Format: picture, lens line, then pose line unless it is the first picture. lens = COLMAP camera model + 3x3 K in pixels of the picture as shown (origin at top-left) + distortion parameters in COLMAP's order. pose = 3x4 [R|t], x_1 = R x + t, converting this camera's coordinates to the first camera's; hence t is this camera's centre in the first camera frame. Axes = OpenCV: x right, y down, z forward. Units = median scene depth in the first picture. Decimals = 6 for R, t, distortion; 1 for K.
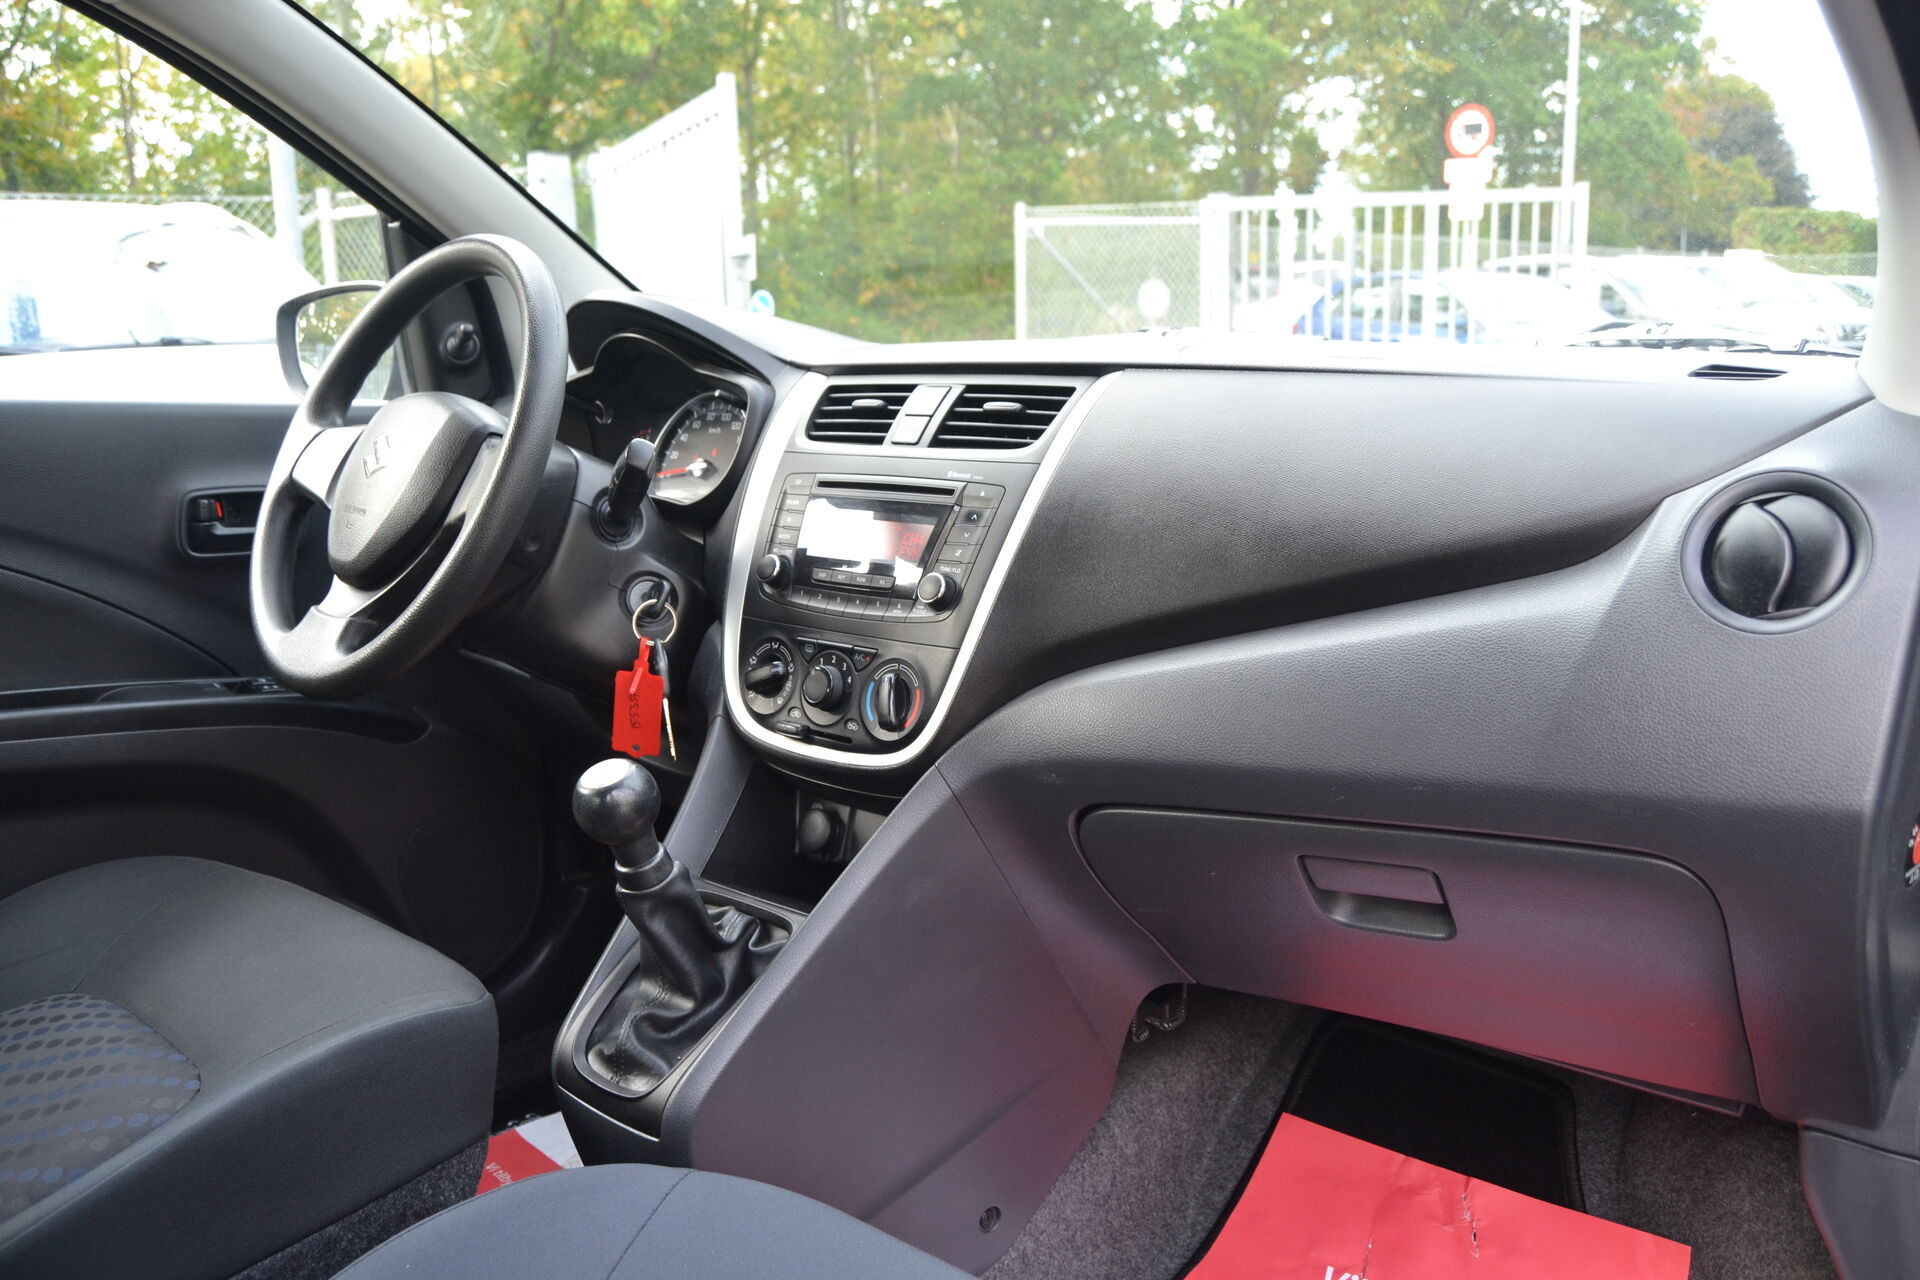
lens RADIAL K [[1515.7, 0, 946.3], [0, 1515.7, 644.7], [0, 0, 1]] dist [-0.105658, 0.043655]
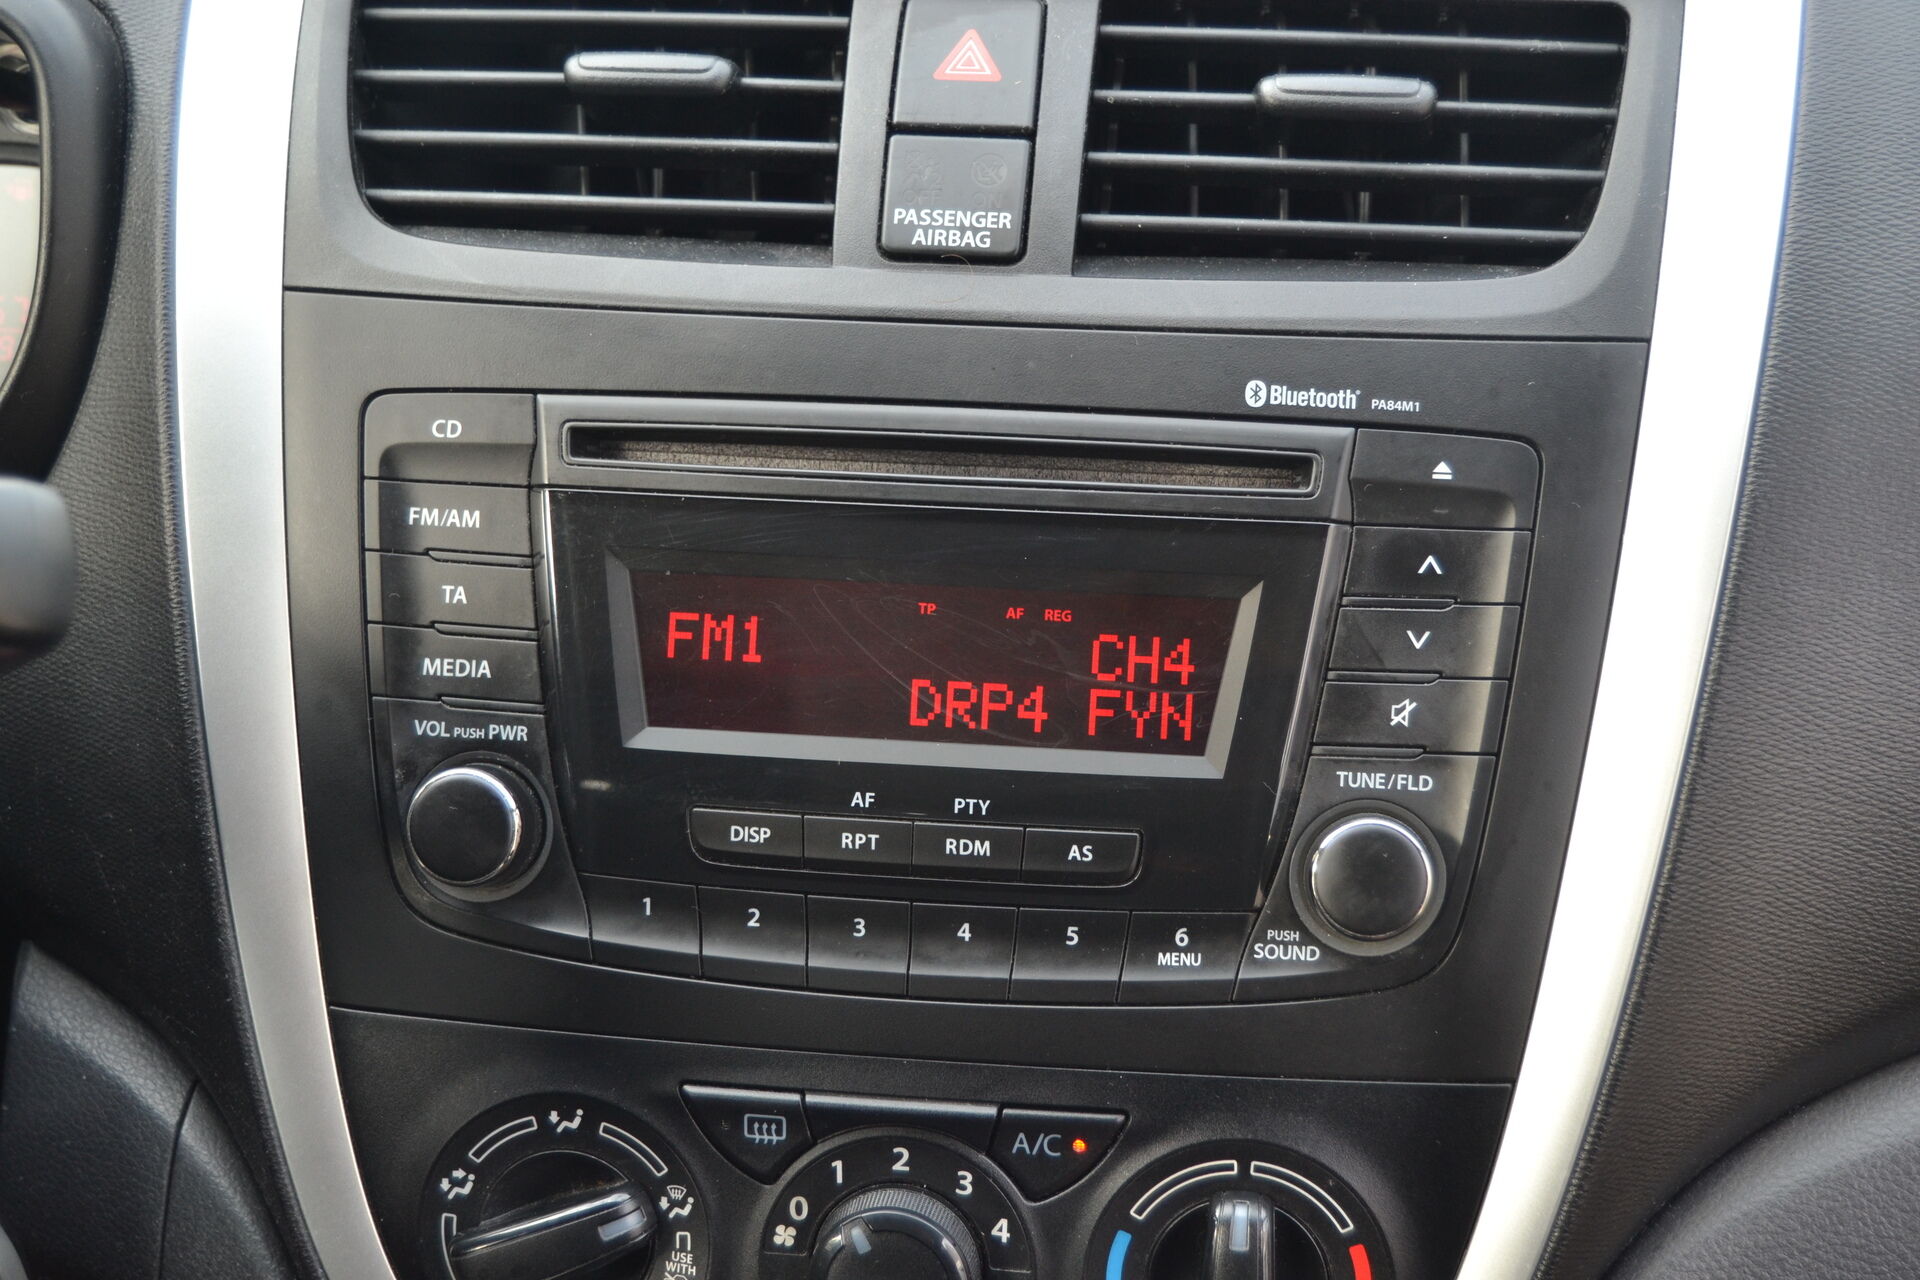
lens RADIAL K [[2986.7, 0, 948.4], [0, 2986.7, 639.3], [0, 0, 1]] dist [-0.040658, 0.000000]
pose [[0.824564, -0.235466, 0.514442, -0.009910], [0.103618, 0.956750, 0.271833, -0.006832], [-0.556199, -0.170838, 0.813300, 0.019168]]
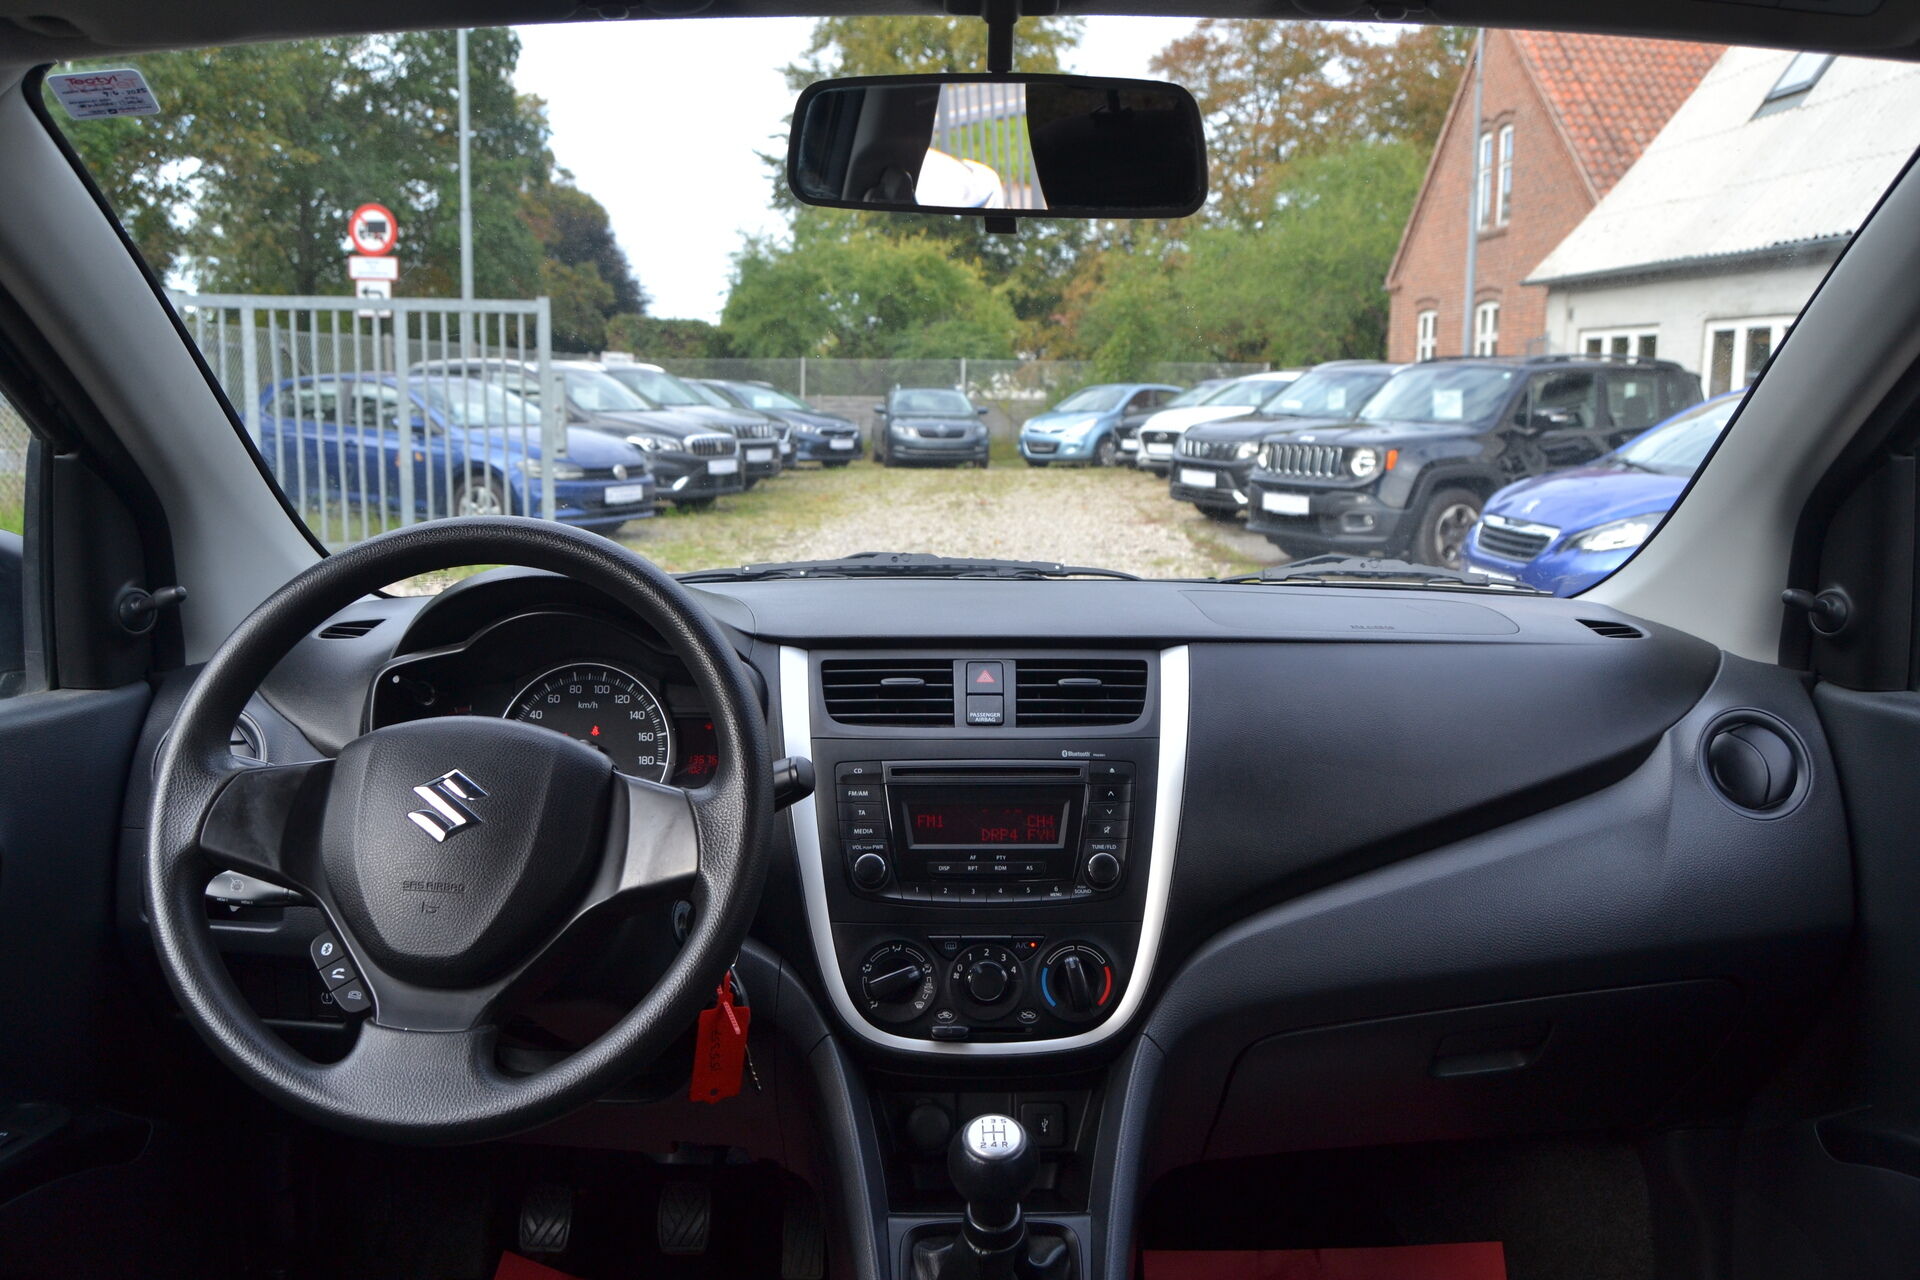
lens RADIAL K [[1515.7, 0, 979.4], [0, 1515.7, 671.0], [0, 0, 1]] dist [-0.105658, 0.043655]
pose [[0.739336, -0.090031, 0.667290, -0.023083], [0.118161, 0.992990, 0.003056, -0.005652], [-0.662888, 0.076588, 0.744791, 0.008197]]
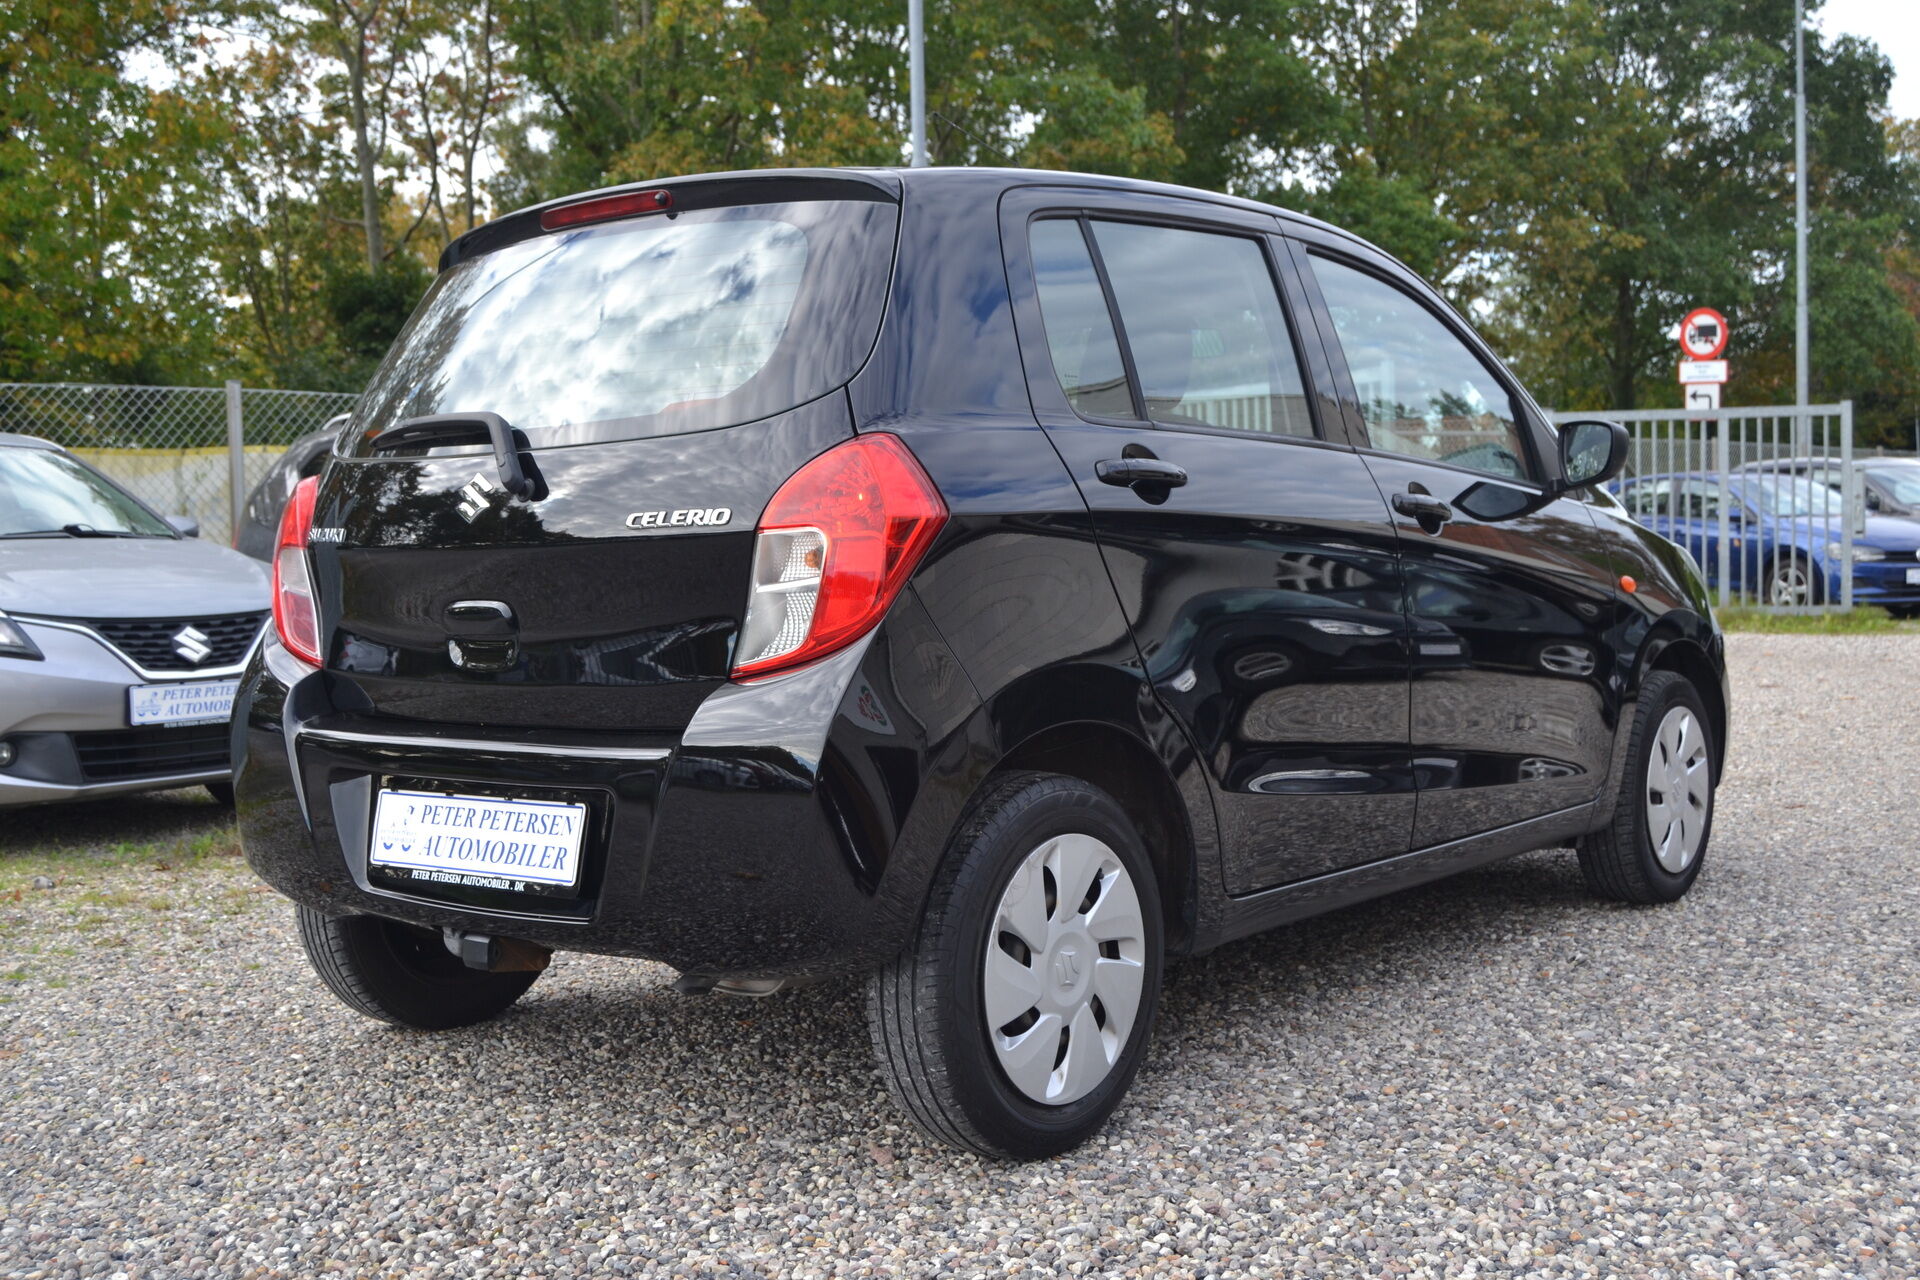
lens RADIAL K [[2085.1, 0, 1013.7], [0, 2085.1, 611.0], [0, 0, 1]] dist [-0.045896, 0.000000]
pose [[0.999252, 0.002191, 0.038601, -0.105079], [0.004734, 0.983947, -0.178398, 0.051633], [-0.038372, 0.178447, 0.983201, -0.203764]]
